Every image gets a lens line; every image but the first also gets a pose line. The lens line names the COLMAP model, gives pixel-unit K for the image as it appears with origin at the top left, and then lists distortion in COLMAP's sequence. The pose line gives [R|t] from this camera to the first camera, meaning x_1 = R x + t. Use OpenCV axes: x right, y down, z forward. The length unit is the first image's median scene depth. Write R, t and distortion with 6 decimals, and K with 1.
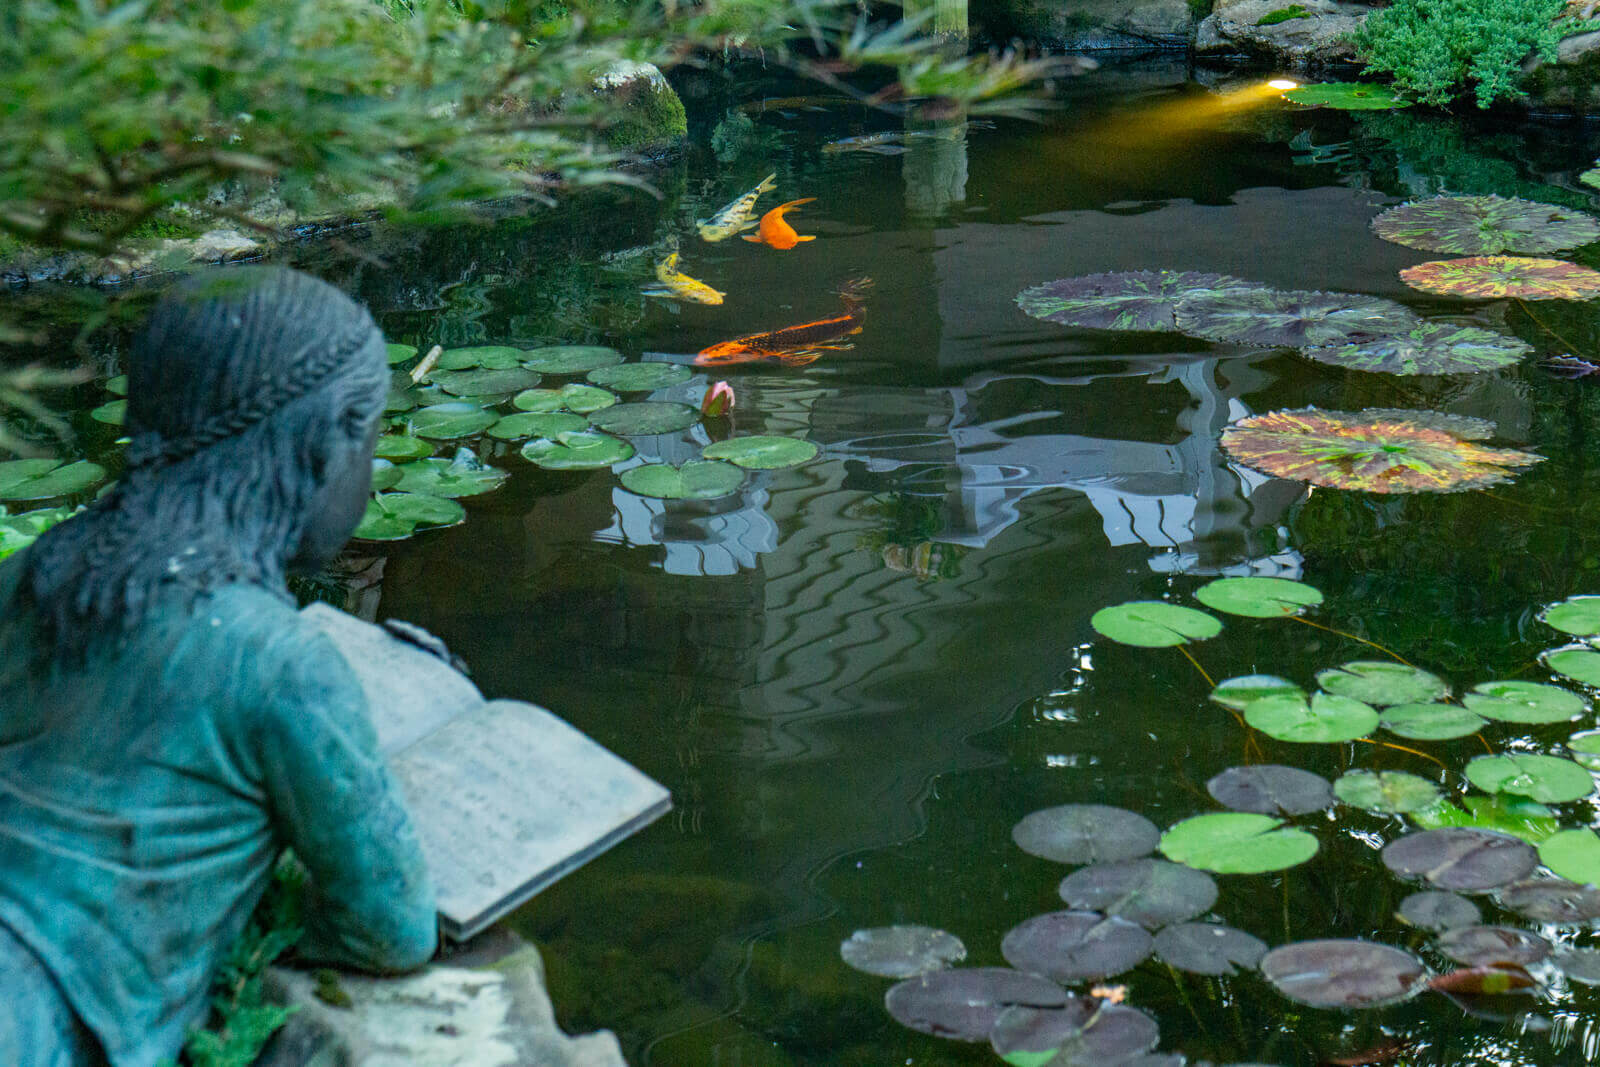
lens RADIAL K [[3708.5, 0, 799.3], [0, 3708.5, 534.1], [0, 0, 1]] dist [0.128757, 0.000000]
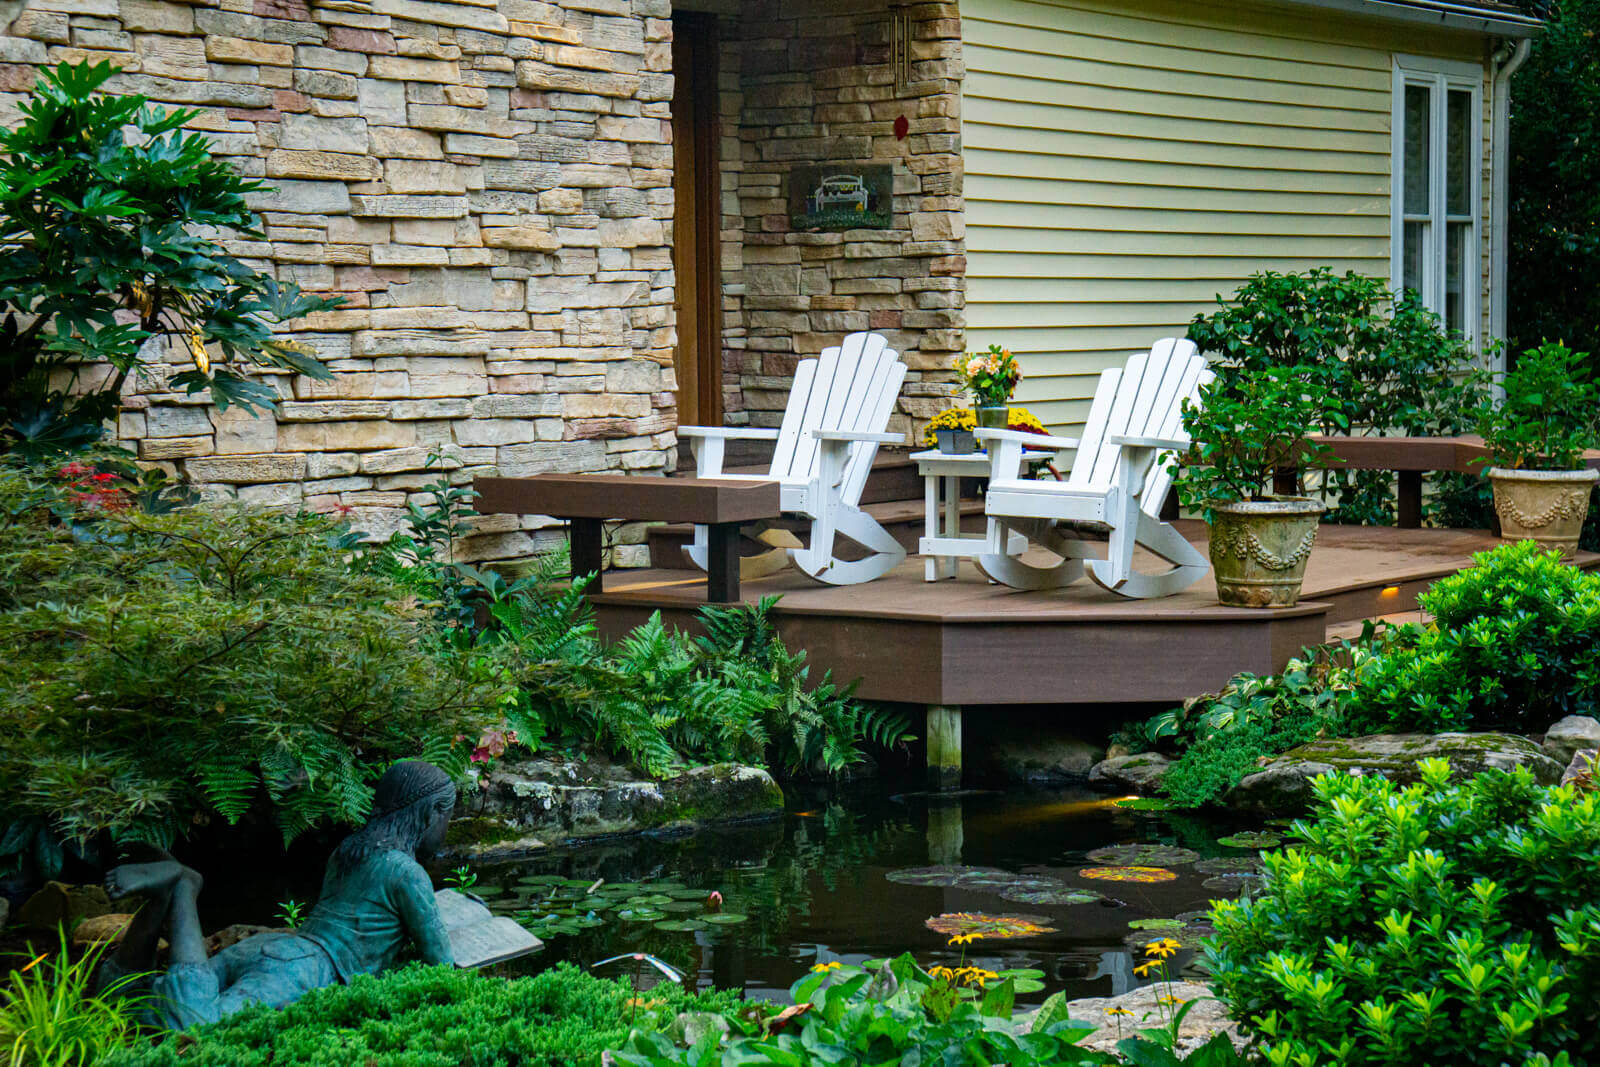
lens RADIAL K [[3708.5, 0, 800.3], [0, 3708.5, 533.6], [0, 0, 1]] dist [0.128757, 0.000000]
pose [[0.984246, 0.017424, -0.175942, 0.423770], [-0.057362, 0.972772, -0.224554, 0.250659], [0.167239, 0.231108, 0.958447, -1.184566]]
